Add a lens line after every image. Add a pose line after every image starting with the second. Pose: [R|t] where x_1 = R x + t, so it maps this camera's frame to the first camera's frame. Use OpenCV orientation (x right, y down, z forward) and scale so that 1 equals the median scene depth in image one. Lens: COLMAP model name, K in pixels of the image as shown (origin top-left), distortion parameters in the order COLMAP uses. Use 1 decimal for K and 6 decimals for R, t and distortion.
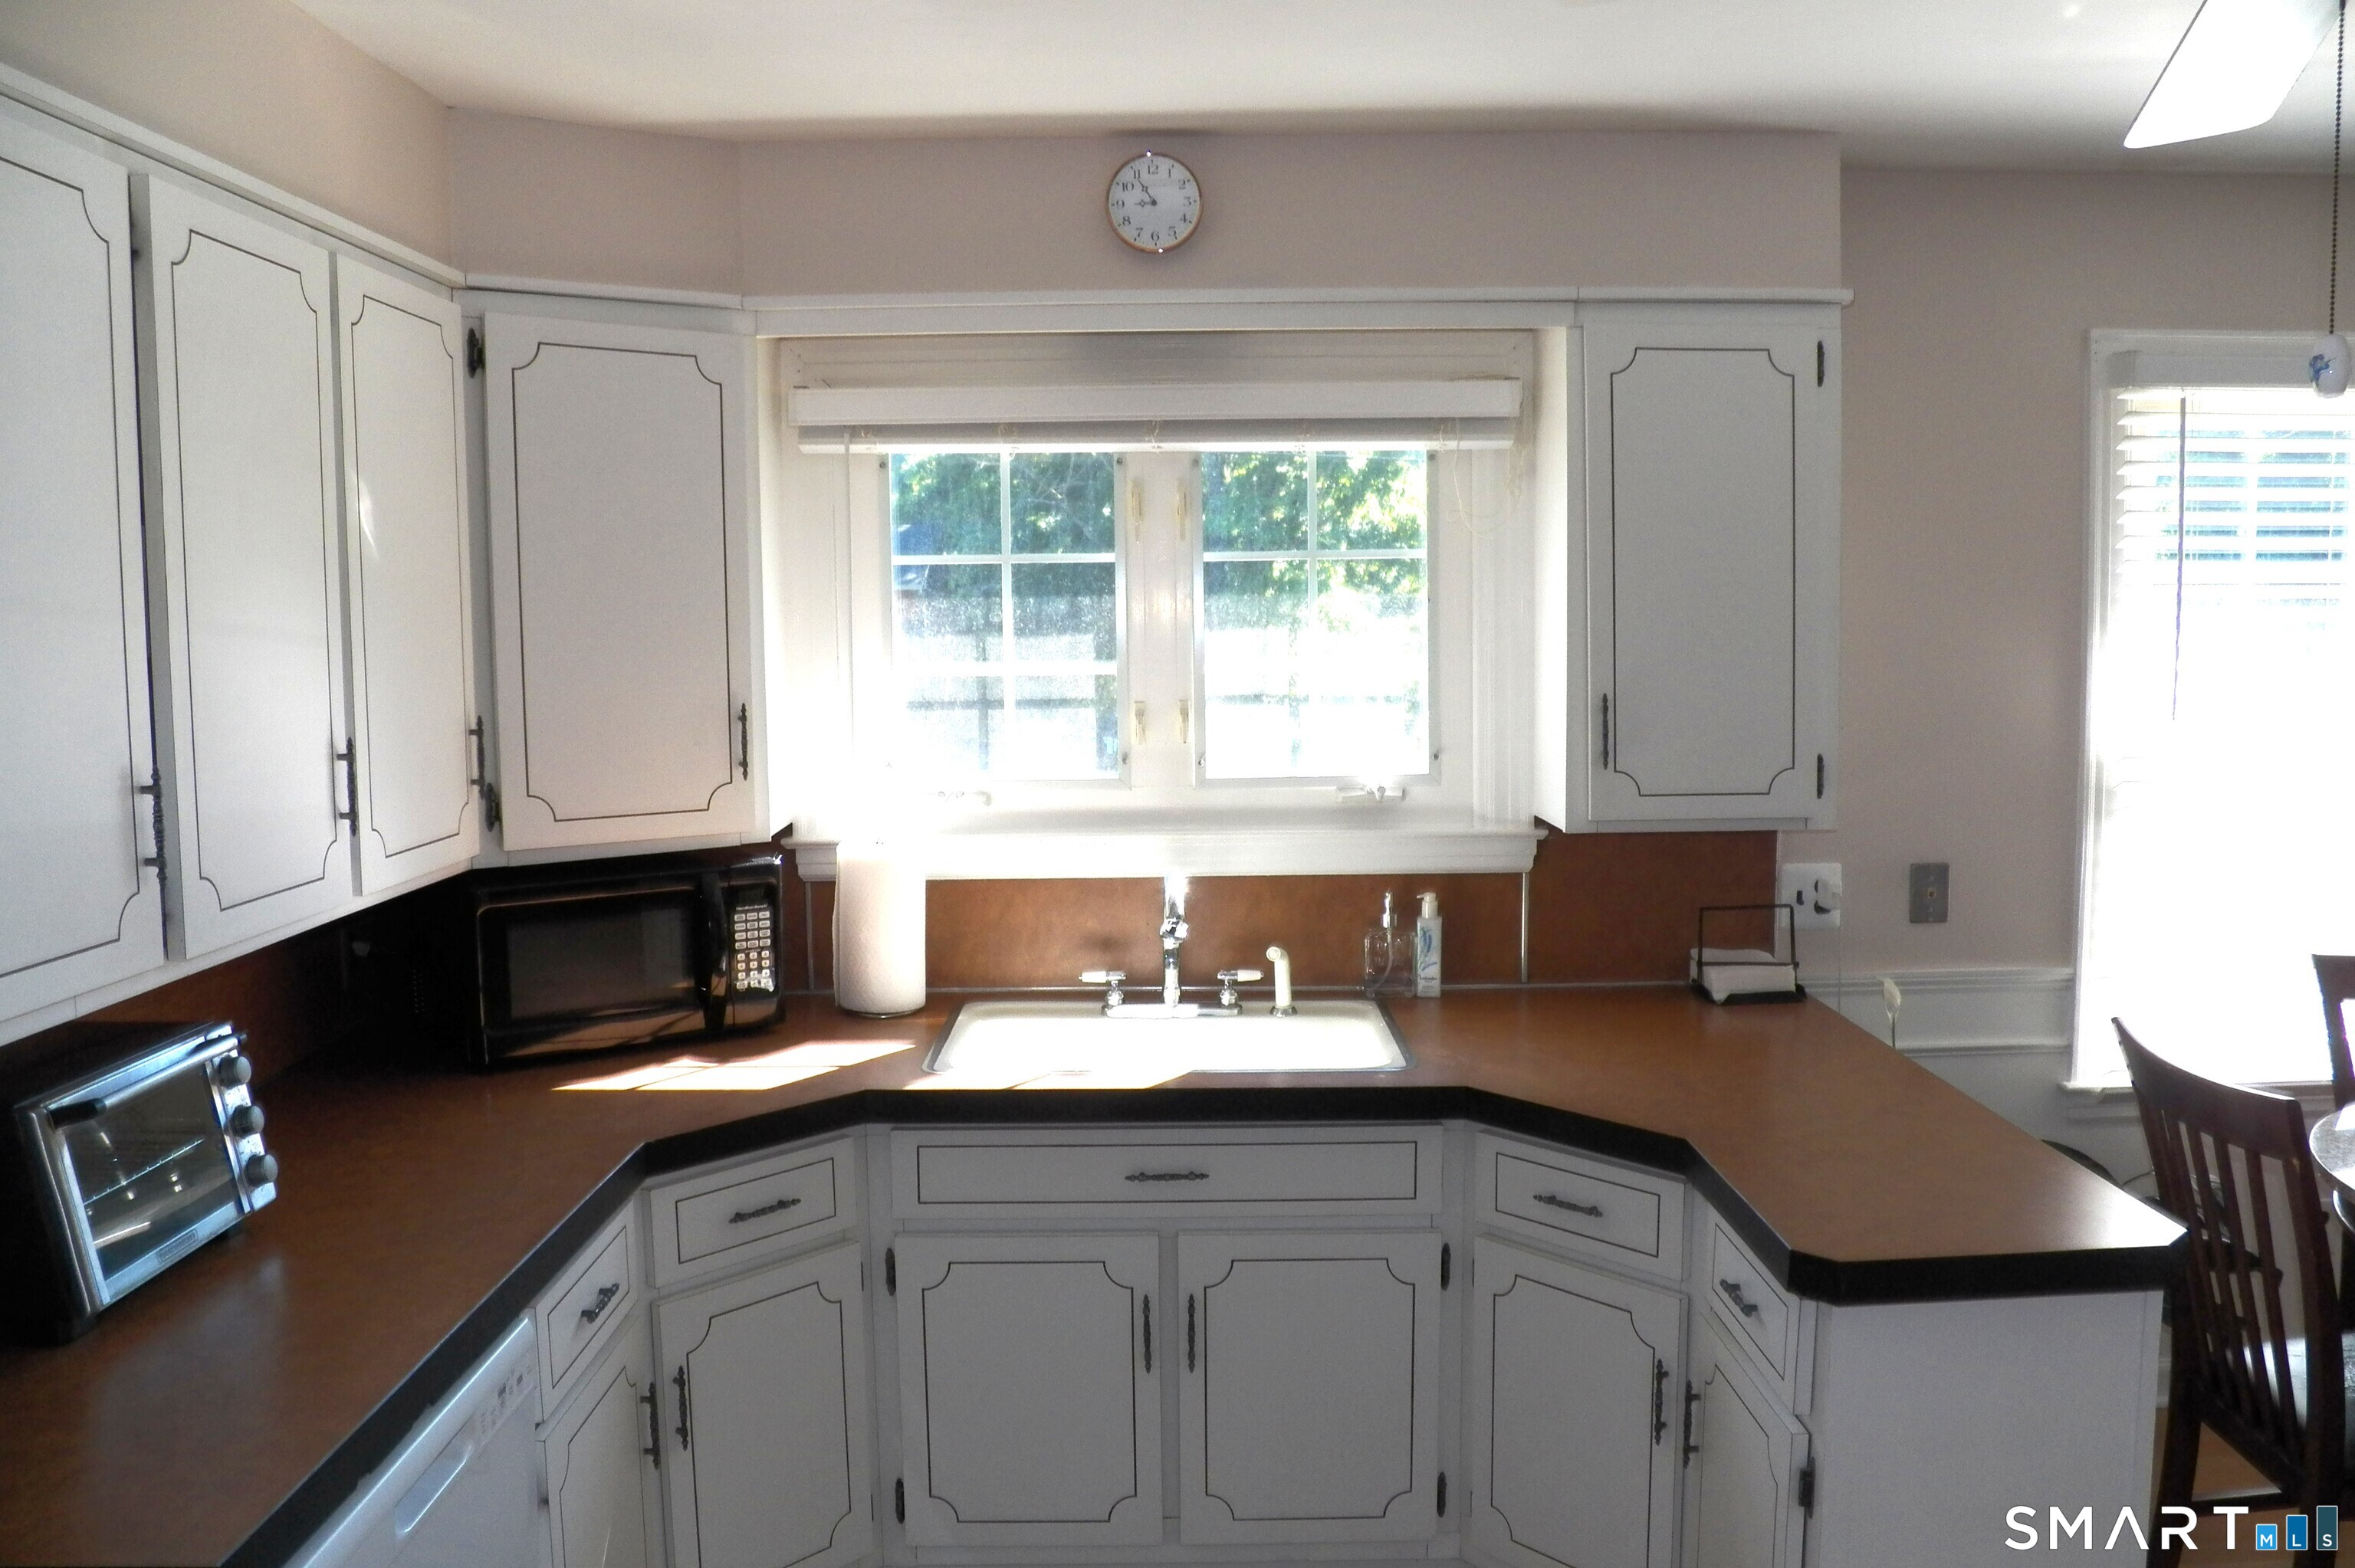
lens RADIAL K [[1908.8, 0, 1196.4], [0, 1908.8, 791.2], [0, 0, 1]] dist [-0.142563, 0.101487]
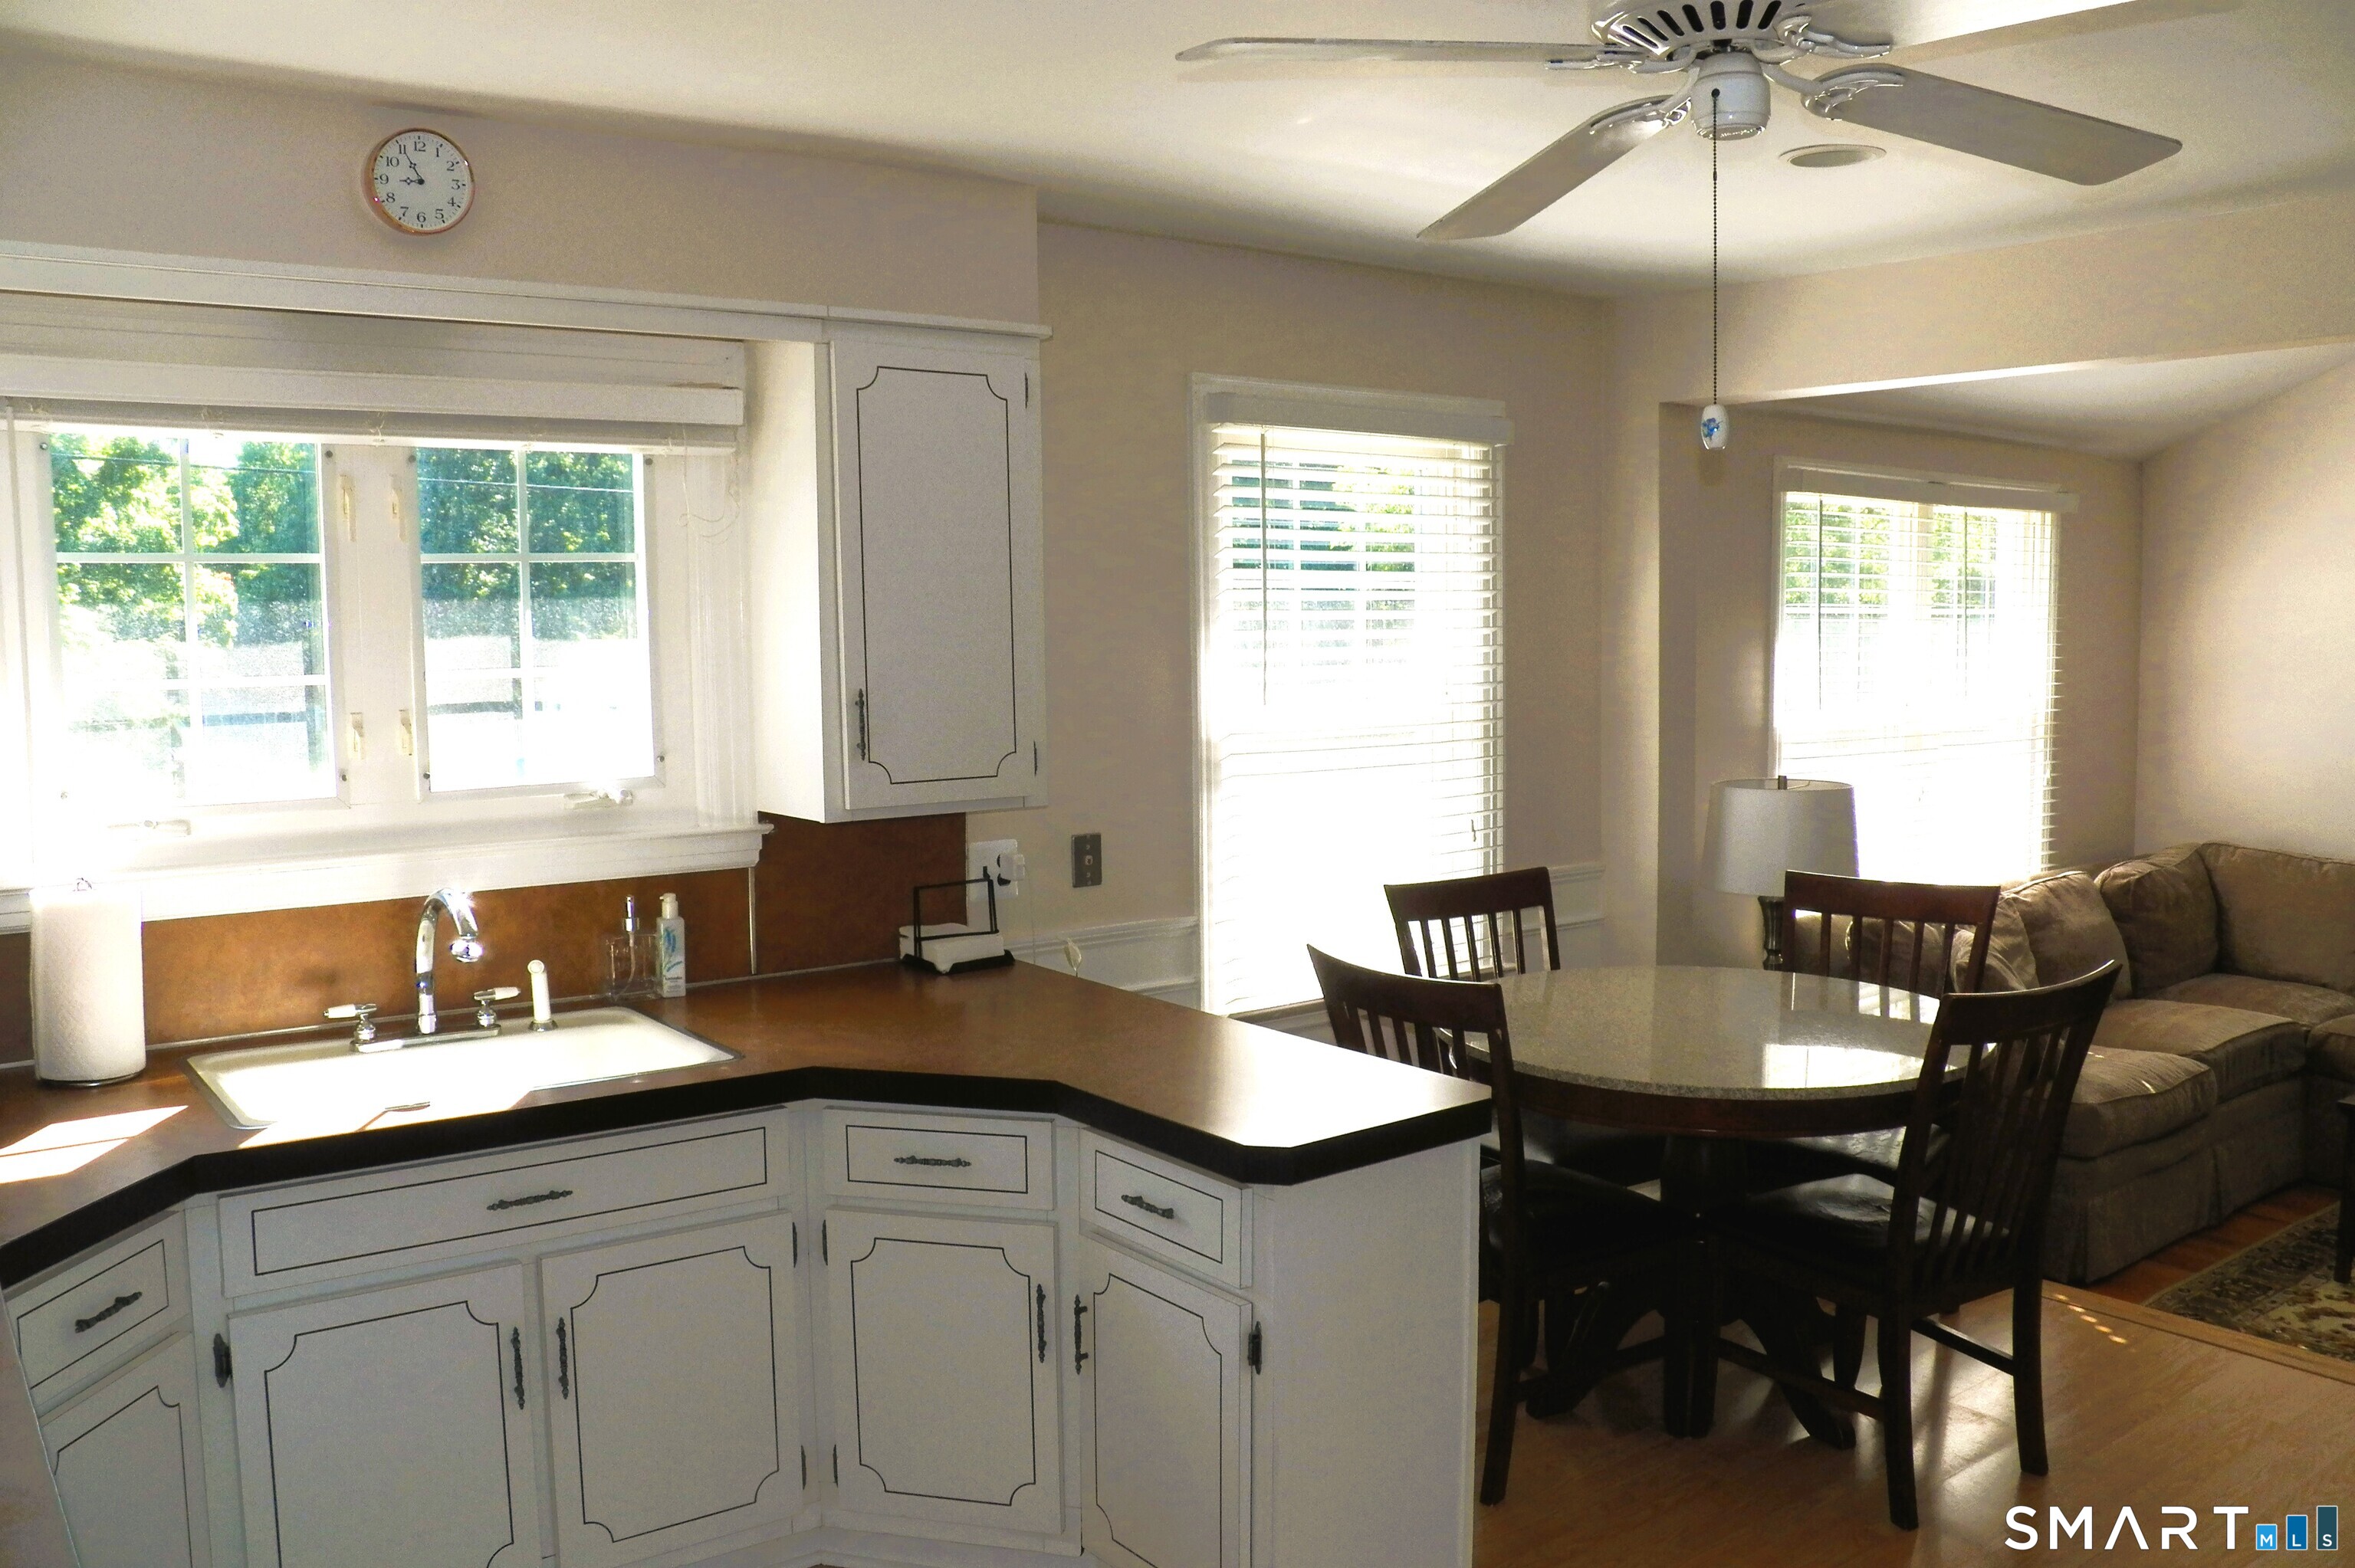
lens RADIAL K [[1908.8, 0, 1196.4], [0, 1908.8, 791.2], [0, 0, 1]] dist [-0.142563, 0.101487]
pose [[0.806800, -0.050877, 0.588630, -0.243151], [0.056065, 0.998382, 0.009449, 0.005383], [-0.588158, 0.025378, 0.808348, 0.026822]]
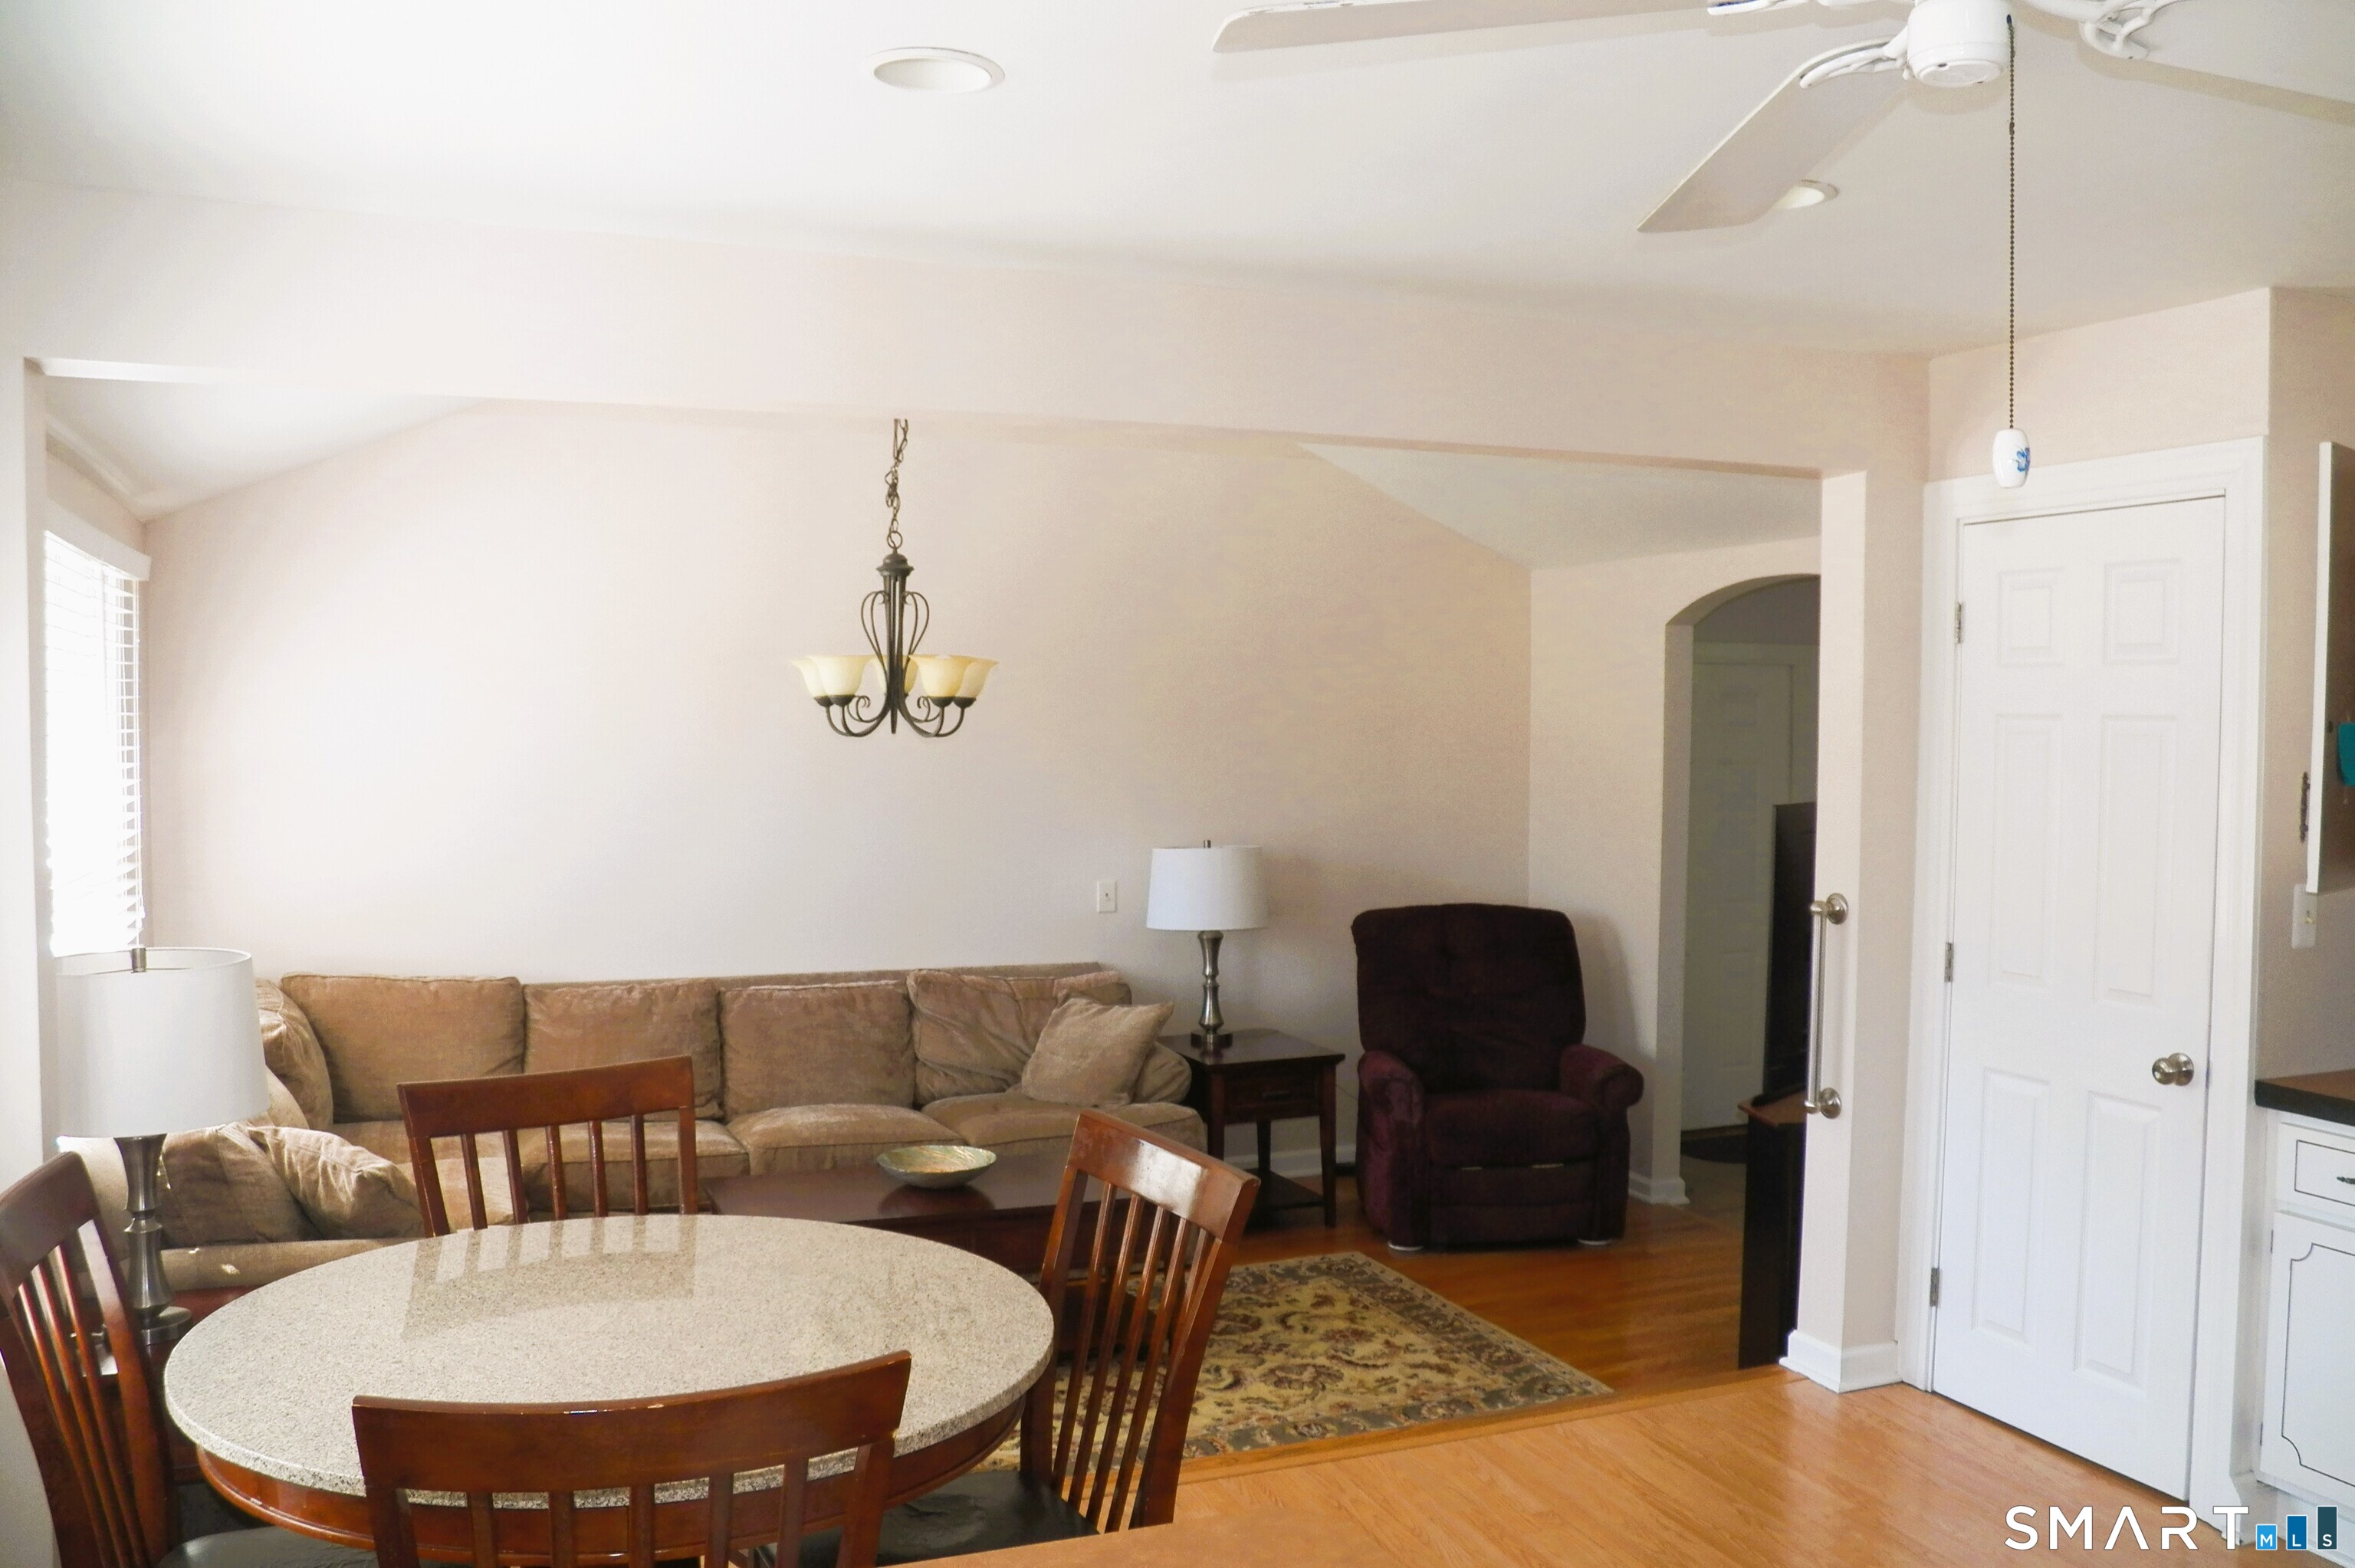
lens RADIAL K [[1908.8, 0, 1196.4], [0, 1908.8, 791.2], [0, 0, 1]] dist [-0.142563, 0.101487]
pose [[-0.373274, -0.029525, 0.927251, -0.093135], [0.080963, 0.994643, 0.064263, -0.060710], [-0.924181, 0.099061, -0.368884, 0.749520]]
